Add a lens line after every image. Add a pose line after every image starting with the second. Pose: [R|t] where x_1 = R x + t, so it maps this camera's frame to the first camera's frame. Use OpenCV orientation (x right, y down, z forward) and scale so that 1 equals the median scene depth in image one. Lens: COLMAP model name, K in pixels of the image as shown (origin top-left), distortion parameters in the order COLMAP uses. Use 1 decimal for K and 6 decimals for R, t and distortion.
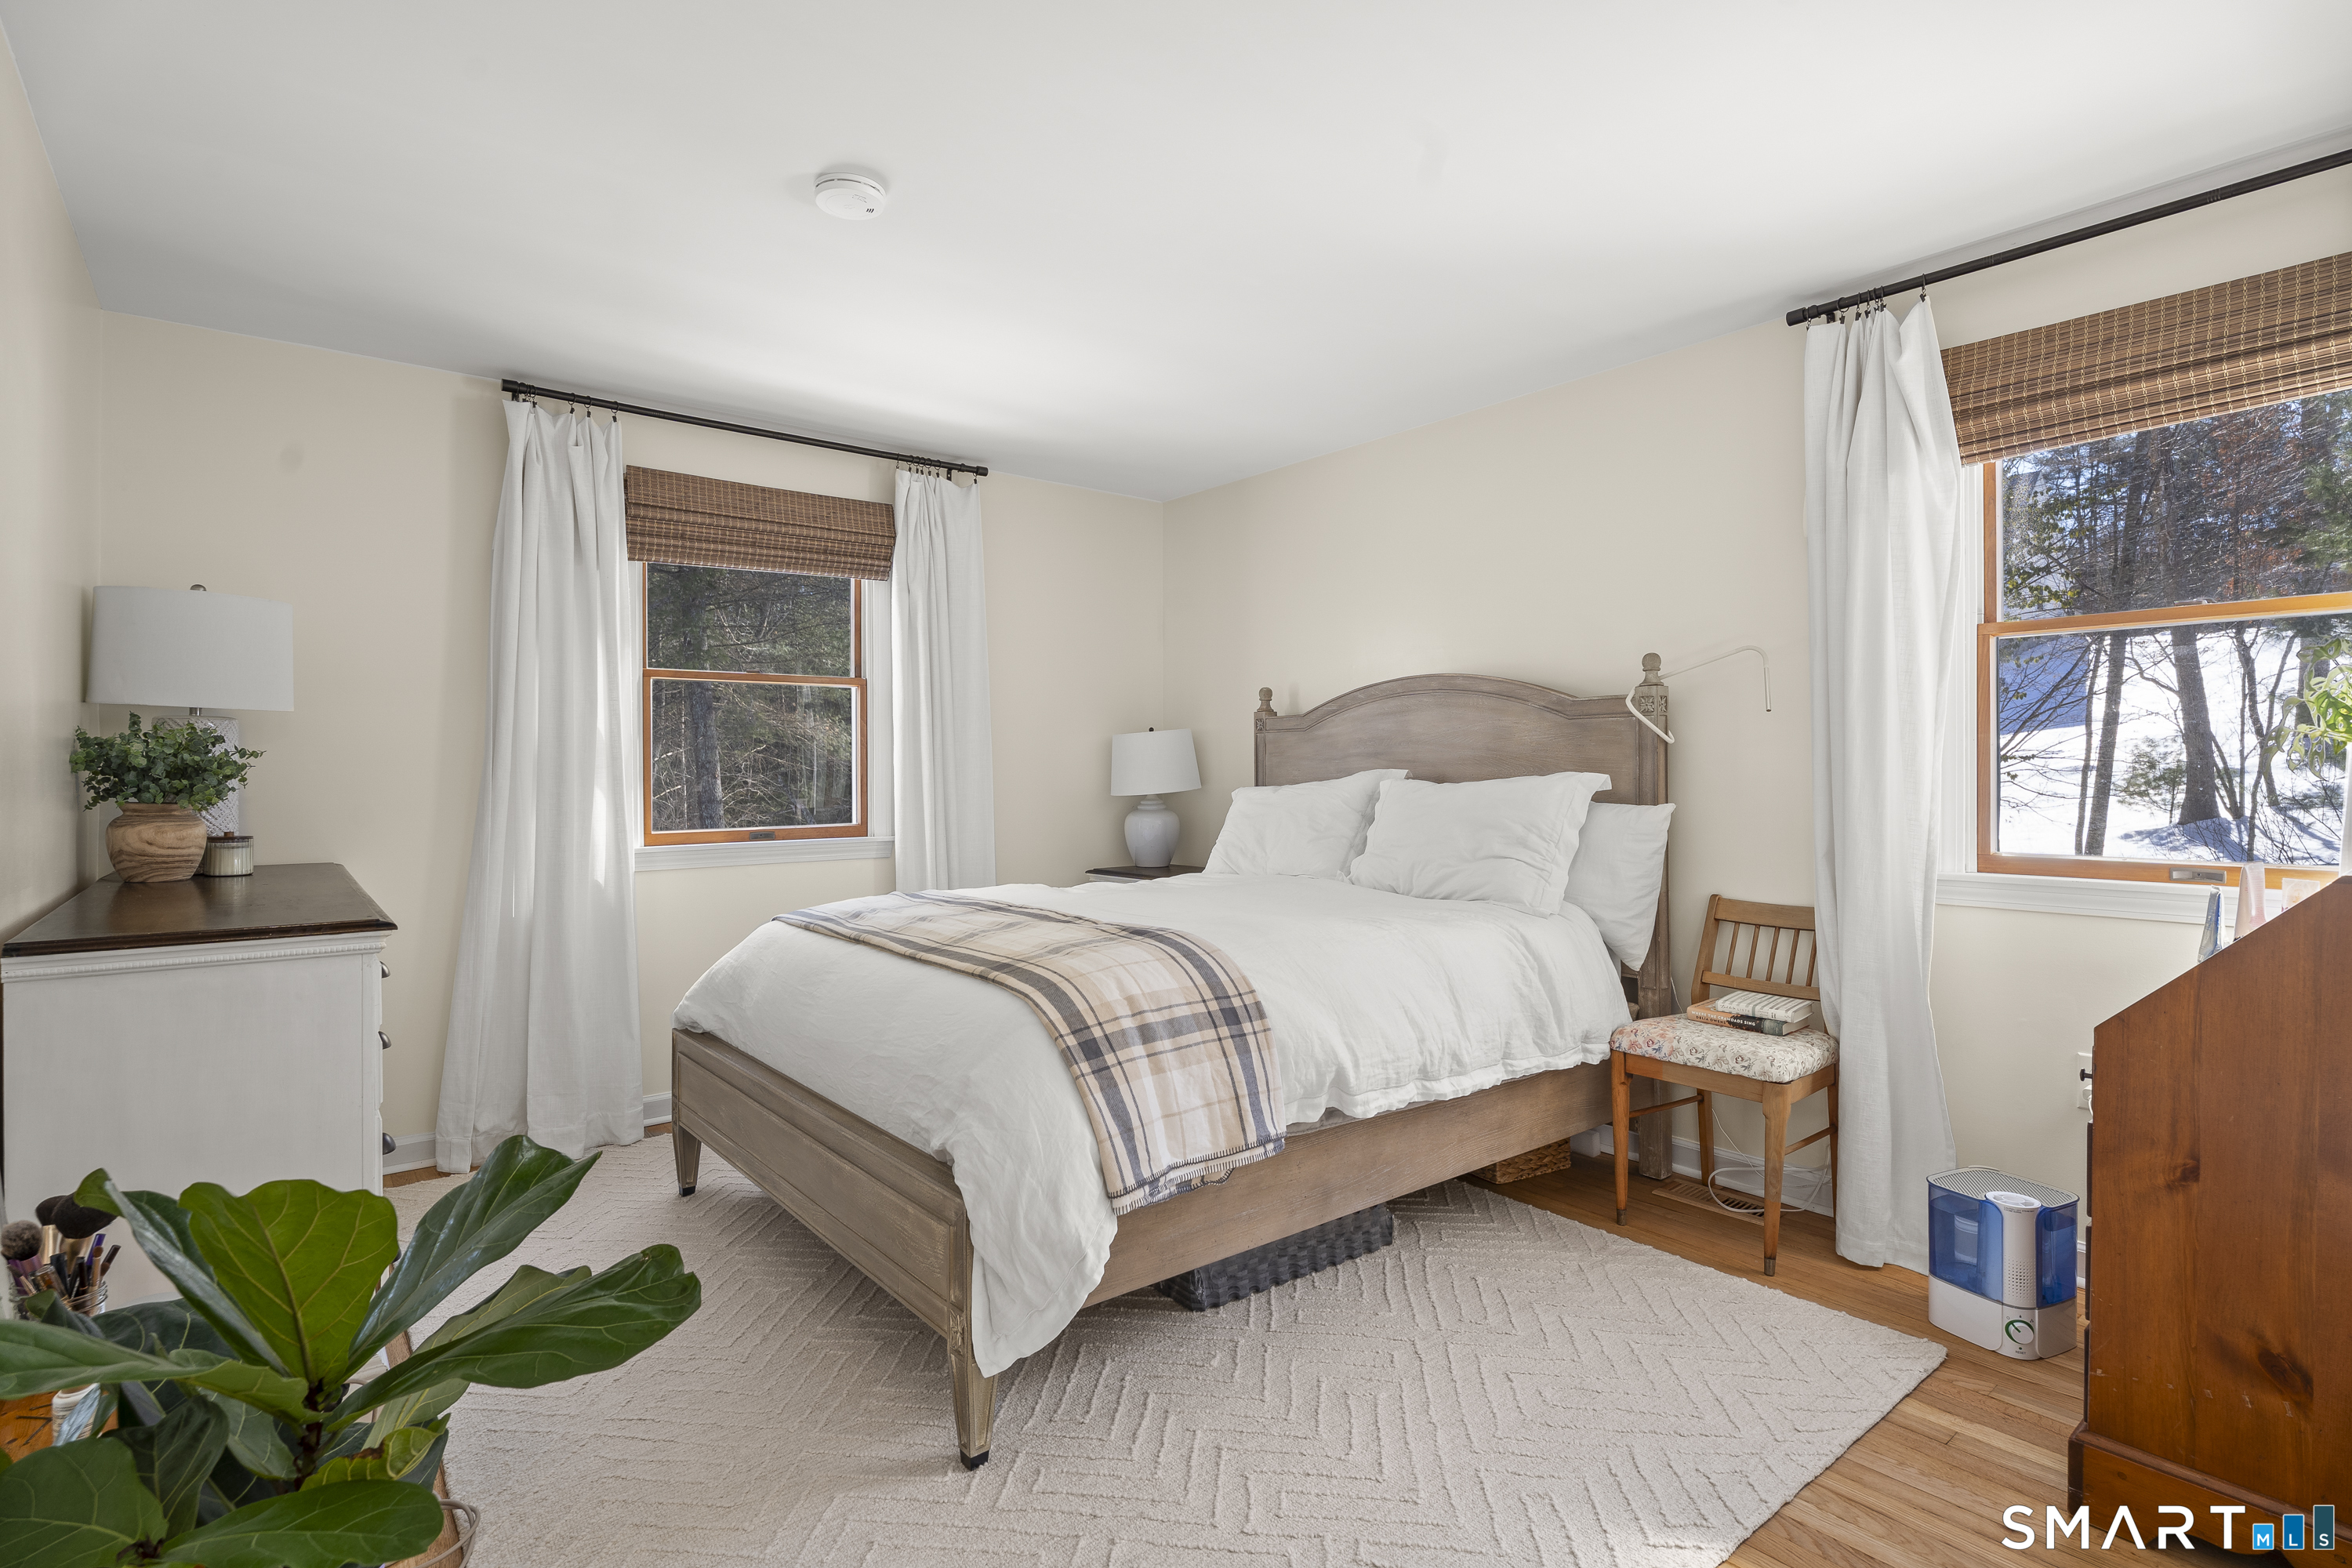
lens RADIAL K [[1148.8, 0, 1163.4], [0, 1148.8, 788.3], [0, 0, 1]] dist [-0.003640, 0.000508]
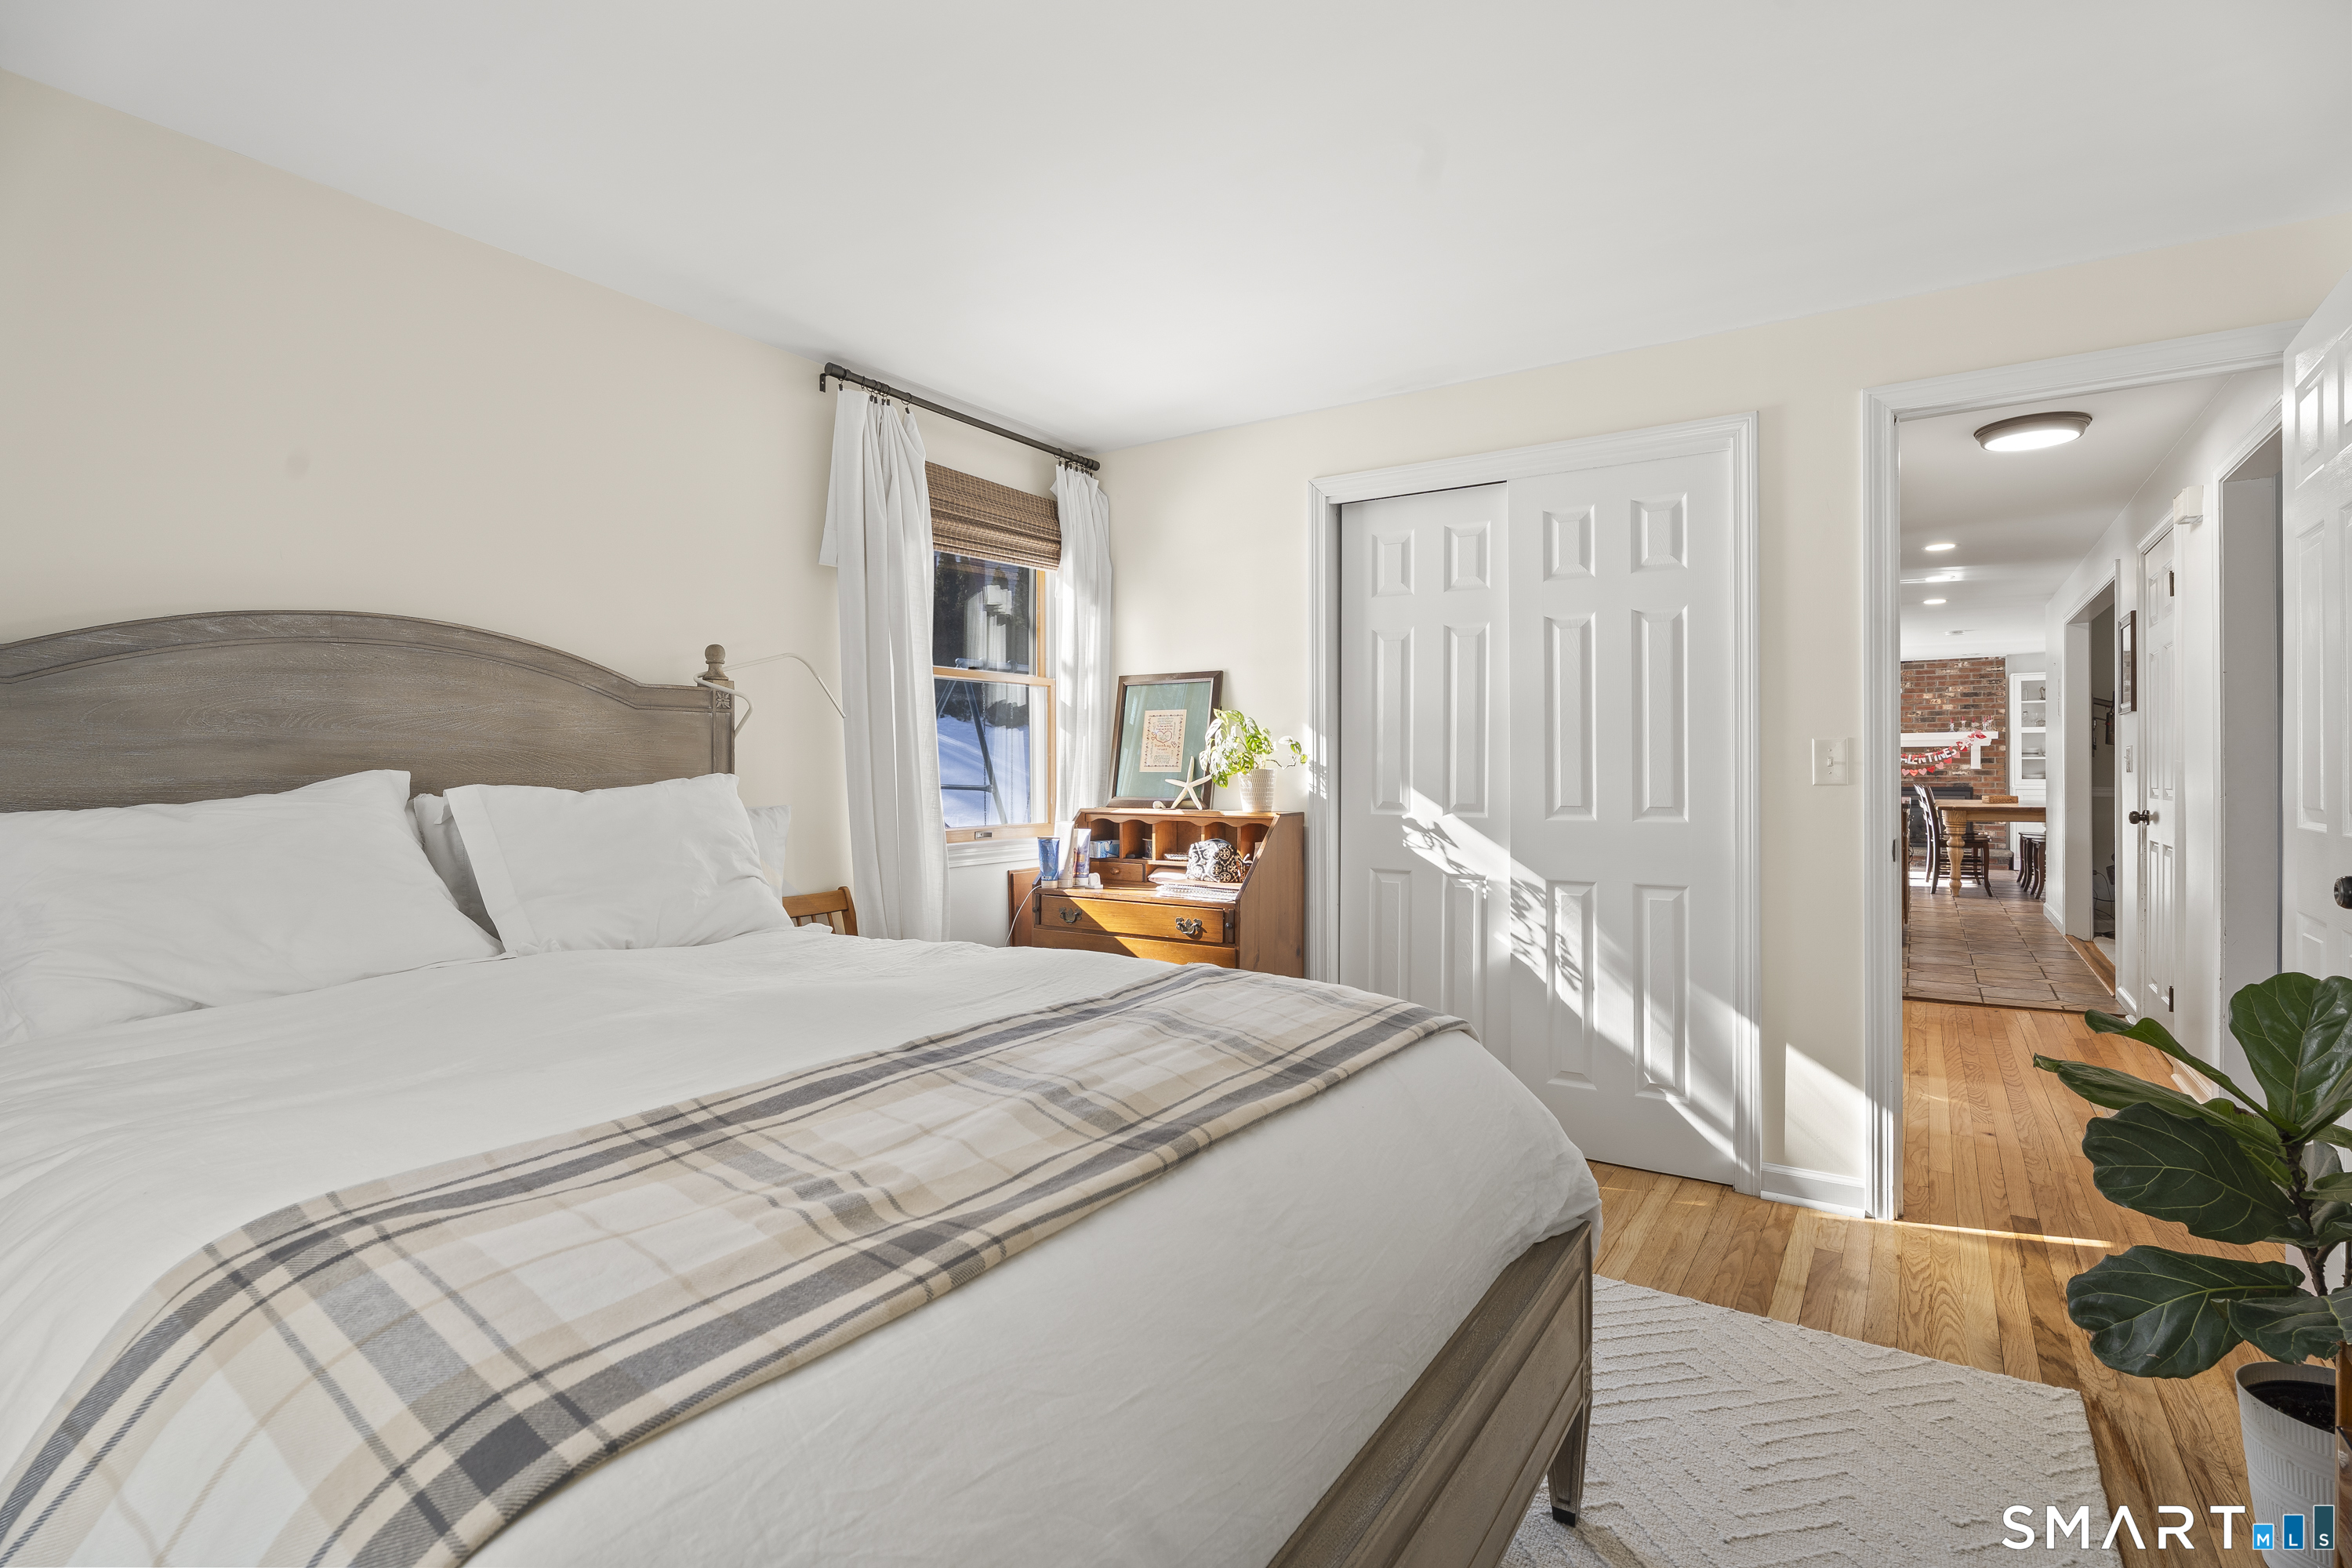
lens RADIAL K [[1148.8, 0, 1177.5], [0, 1148.8, 766.5], [0, 0, 1]] dist [-0.003640, 0.000508]
pose [[-0.332821, -0.003242, 0.942984, -0.545776], [0.011343, 0.999908, 0.007441, -0.021350], [-0.942922, 0.013173, -0.332754, 0.919931]]
